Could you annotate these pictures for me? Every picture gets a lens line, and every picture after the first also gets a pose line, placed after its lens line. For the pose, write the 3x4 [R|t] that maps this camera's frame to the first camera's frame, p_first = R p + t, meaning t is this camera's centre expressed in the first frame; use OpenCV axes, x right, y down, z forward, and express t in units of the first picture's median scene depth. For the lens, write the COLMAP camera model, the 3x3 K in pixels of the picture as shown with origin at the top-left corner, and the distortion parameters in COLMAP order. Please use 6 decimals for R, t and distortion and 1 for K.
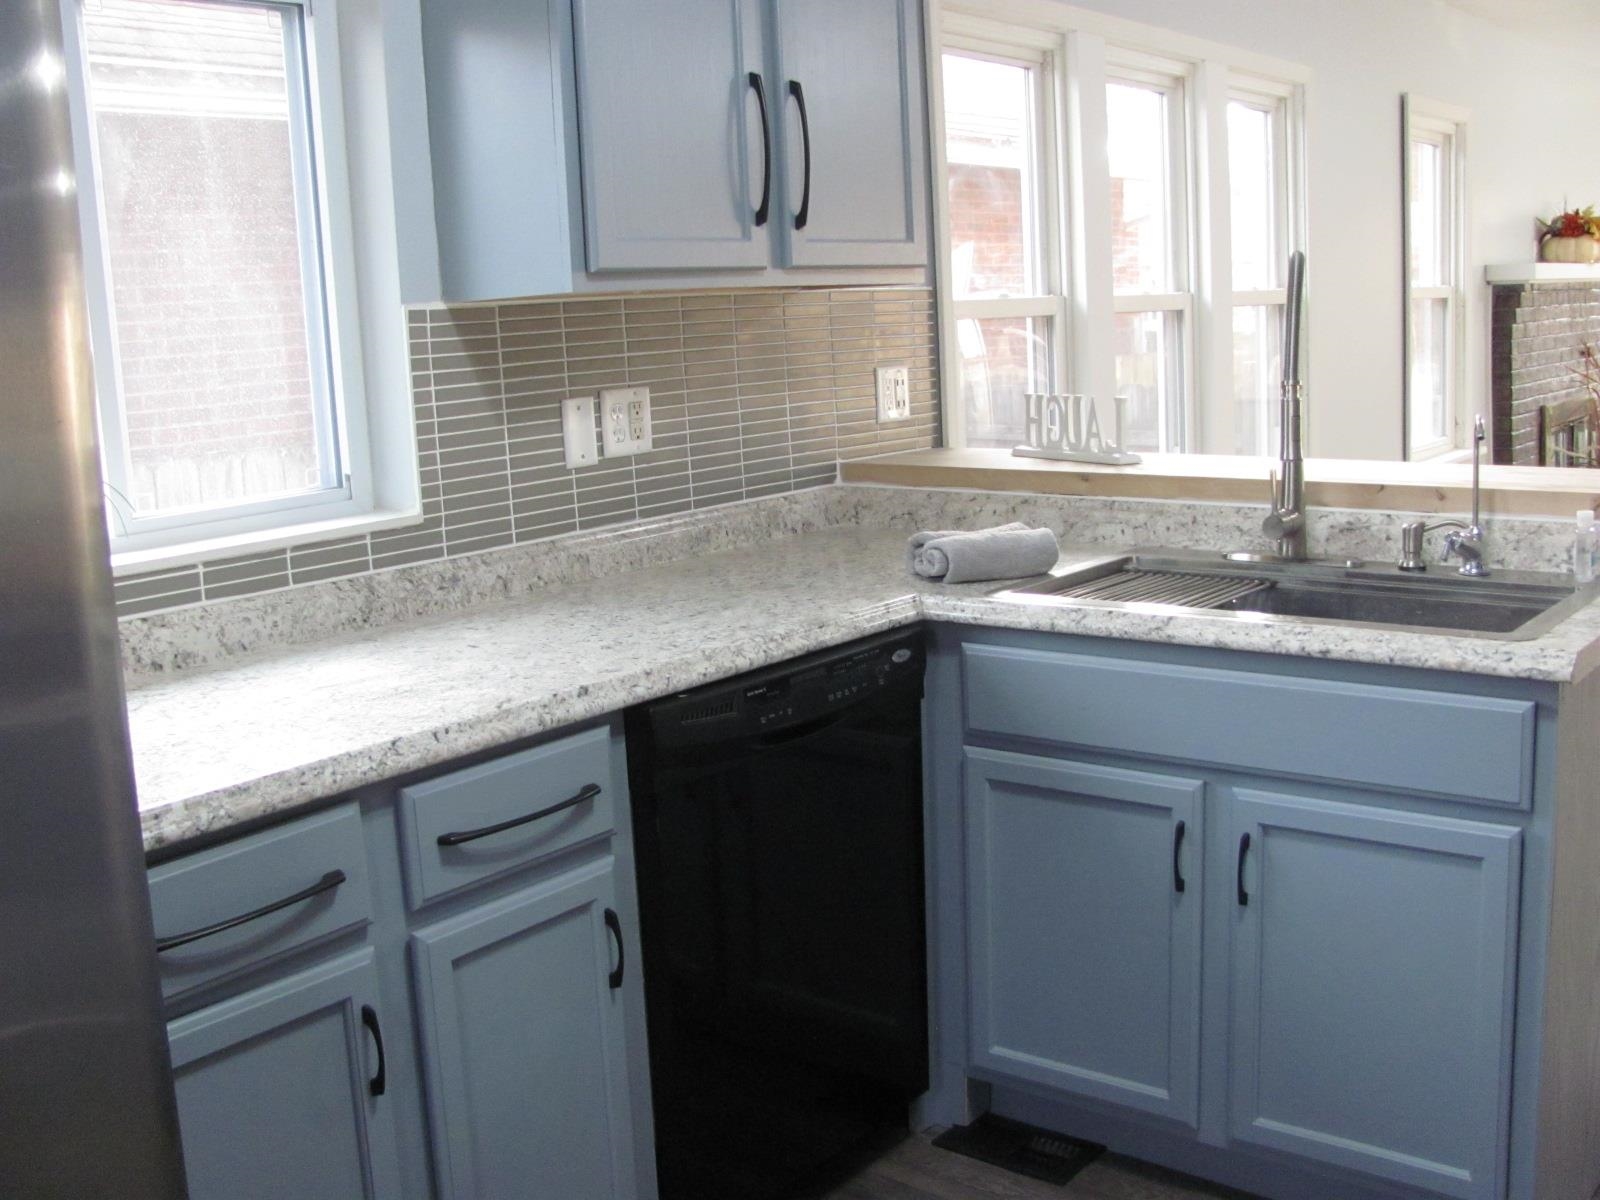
lens RADIAL K [[1696.7, 0, 800.0], [0, 1696.7, 600.0], [0, 0, 1]] dist [-0.206888, 0.232380]
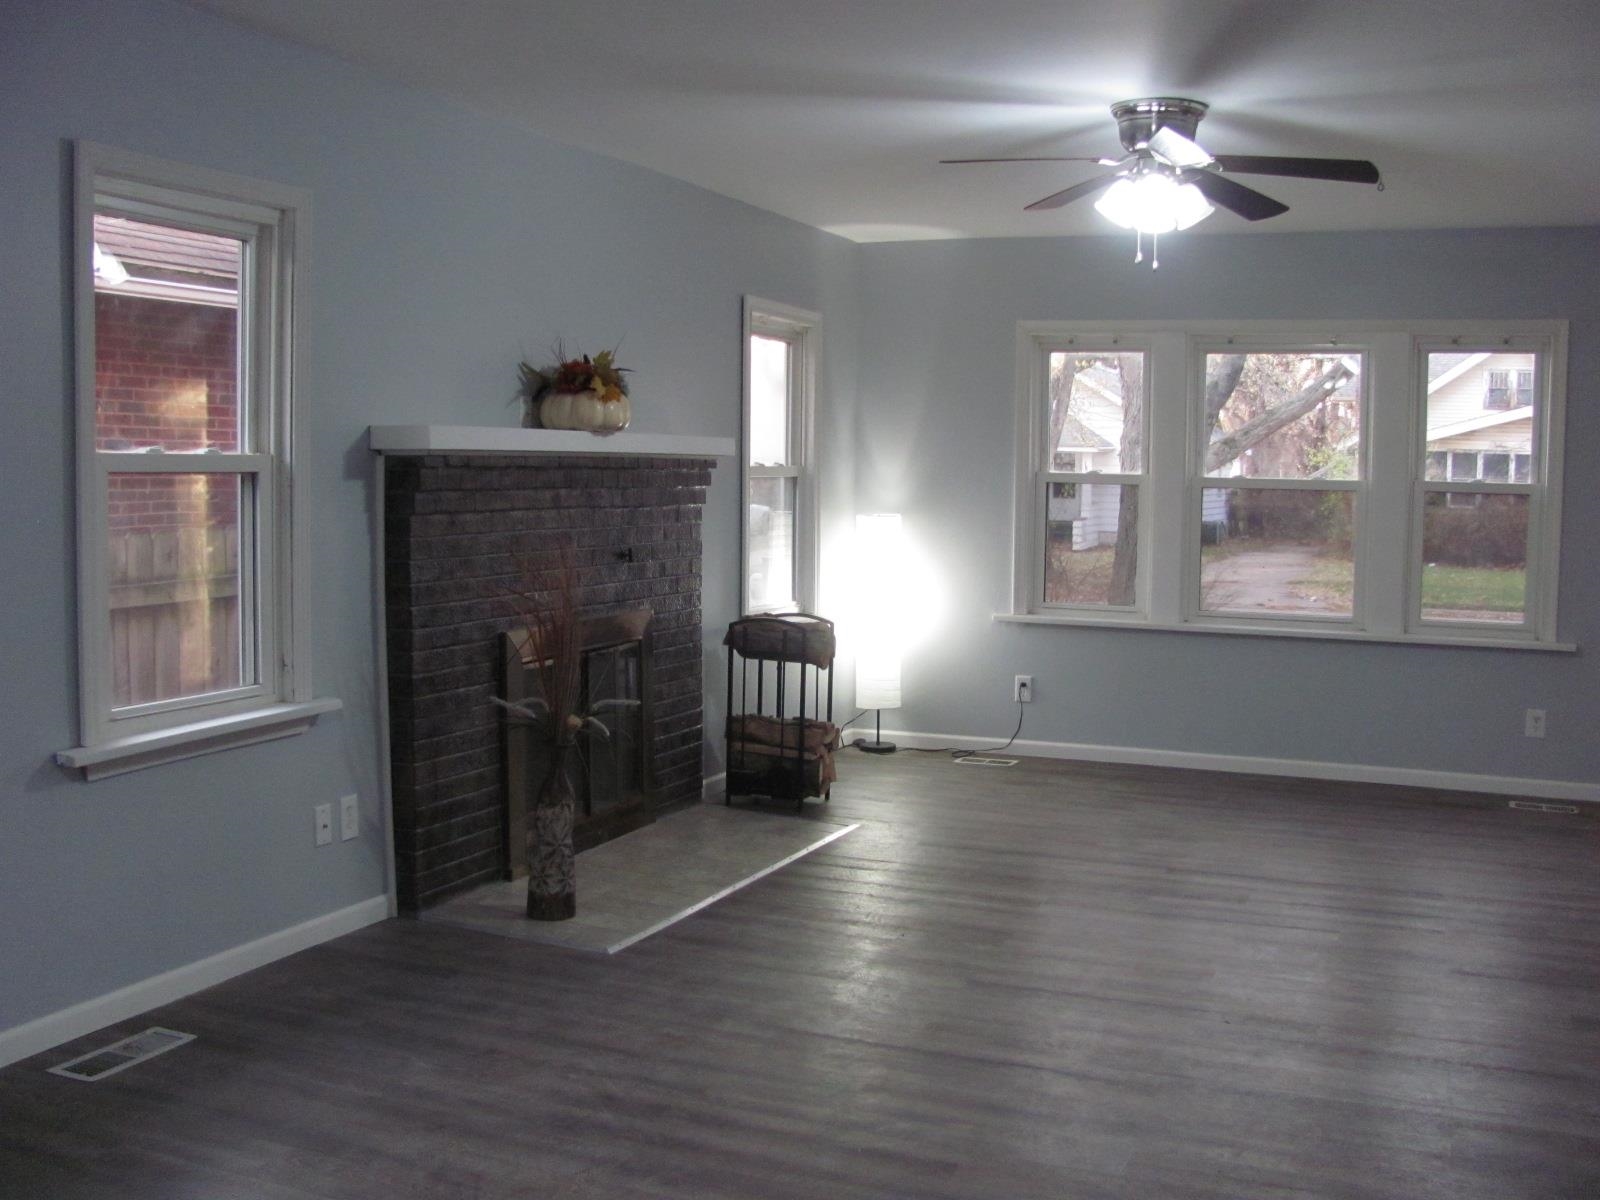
lens RADIAL K [[1697.2, 0, 796.3], [0, 1697.2, 622.9], [0, 0, 1]] dist [-0.219519, 0.288438]
pose [[0.963035, 0.034298, 0.267184, 1.089235], [-0.012550, 0.996497, -0.082685, -0.186704], [-0.269084, 0.076276, 0.960092, 0.812510]]
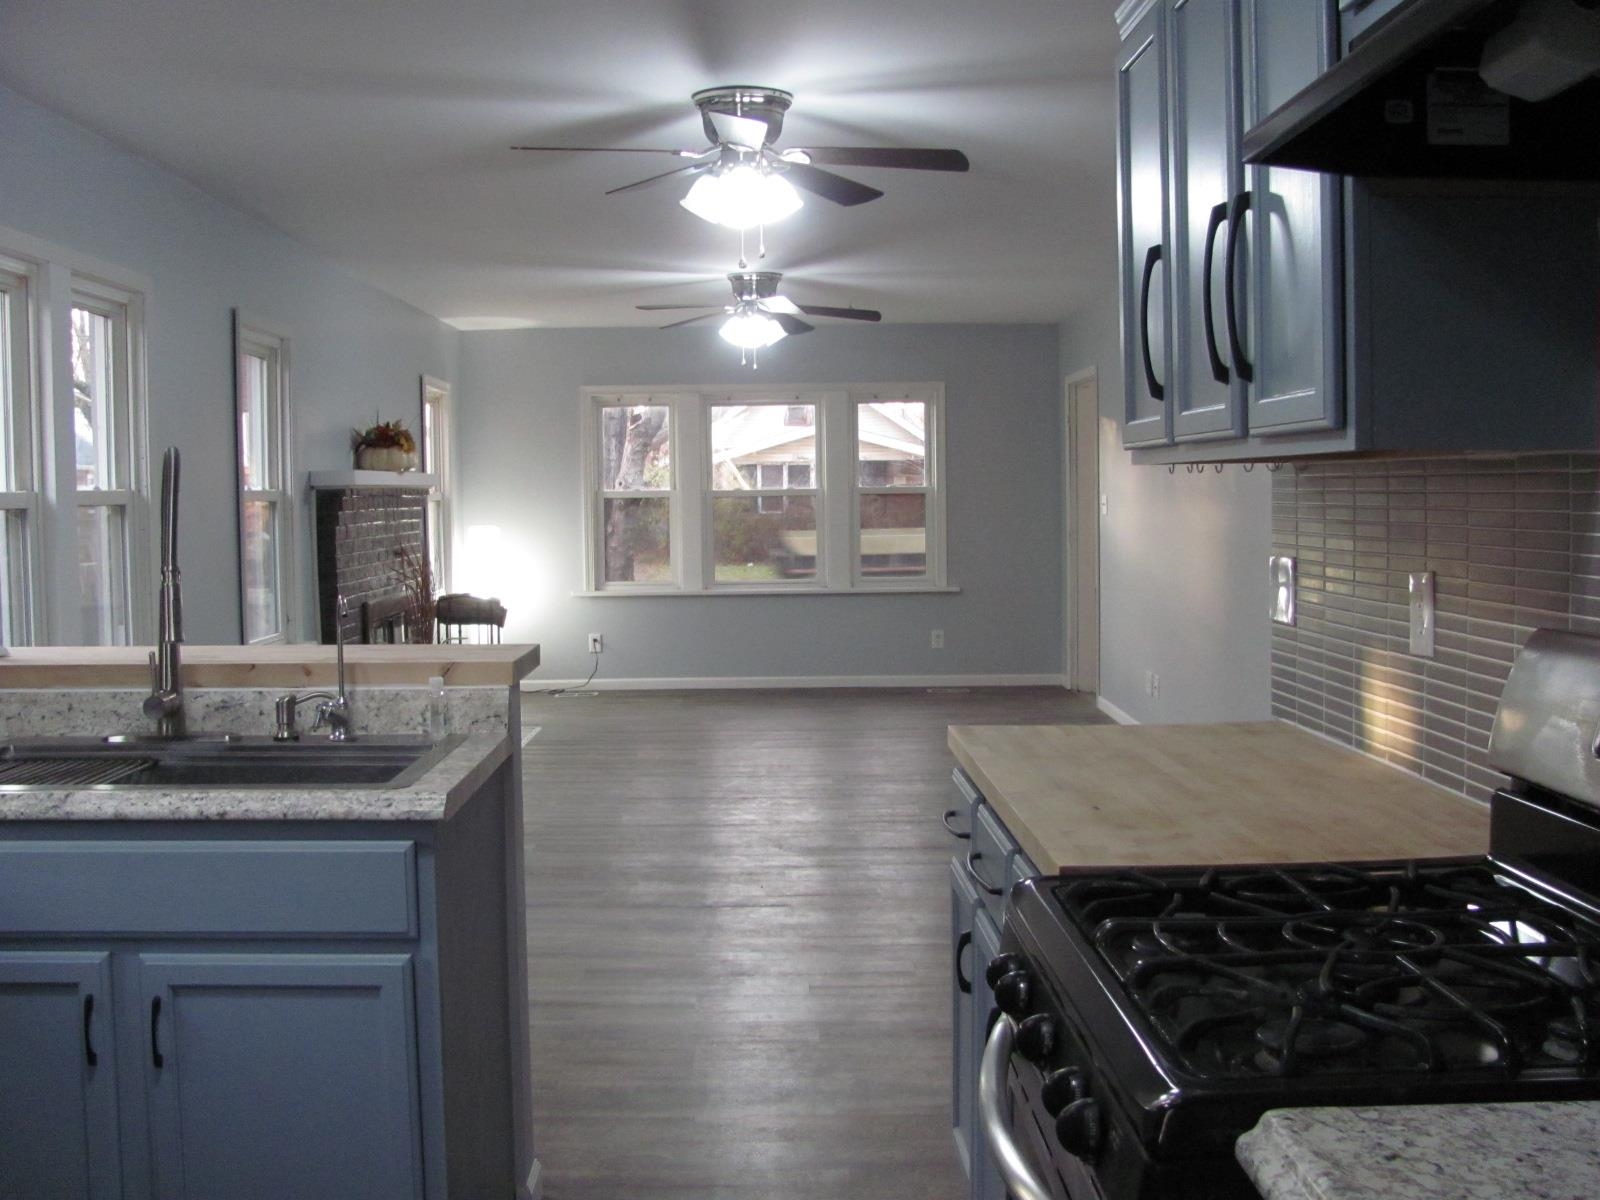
lens RADIAL K [[1696.7, 0, 800.0], [0, 1696.7, 600.0], [0, 0, 1]] dist [-0.206888, 0.232380]
pose [[0.773983, -0.007001, 0.633168, -0.057506], [0.085935, 0.991849, -0.094080, 0.021357], [-0.627348, 0.127227, 0.768276, -0.058240]]
